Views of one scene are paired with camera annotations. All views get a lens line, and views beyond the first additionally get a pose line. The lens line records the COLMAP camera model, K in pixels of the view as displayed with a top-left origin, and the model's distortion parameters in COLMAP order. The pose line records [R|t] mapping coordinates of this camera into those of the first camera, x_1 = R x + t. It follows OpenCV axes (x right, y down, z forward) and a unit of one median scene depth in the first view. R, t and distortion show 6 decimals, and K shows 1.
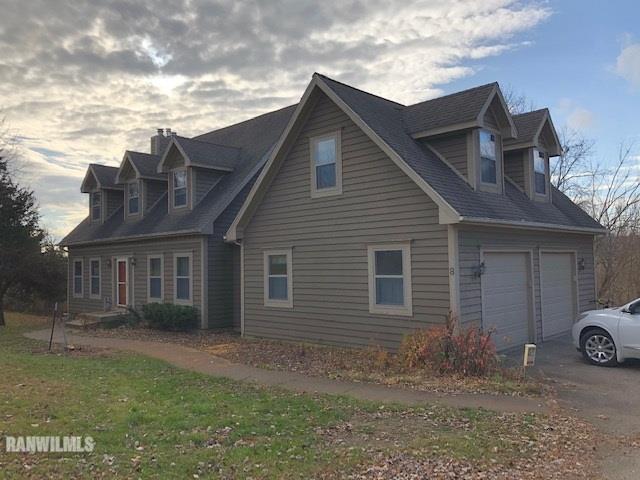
lens RADIAL K [[529.6, 0, 319.9], [0, 529.6, 237.8], [0, 0, 1]] dist [0.015419, 0.002152]
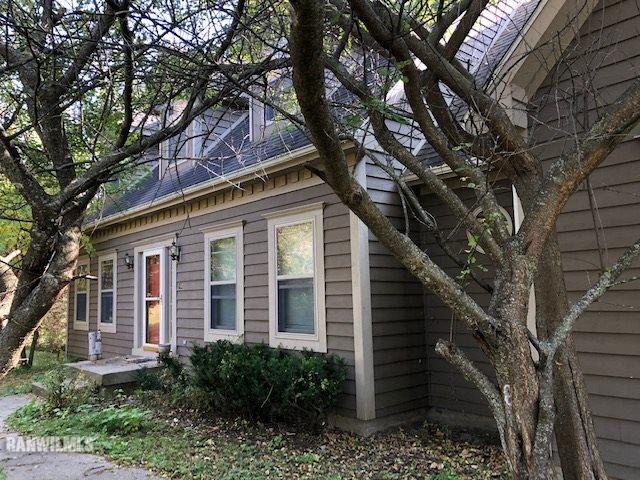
lens RADIAL K [[529.6, 0, 320.4], [0, 529.6, 239.8], [0, 0, 1]] dist [0.015419, 0.002152]
pose [[0.996582, -0.010609, -0.081931, -0.186418], [0.005713, 0.998196, -0.059767, 0.063897], [0.082418, 0.059095, 0.994844, 0.549439]]
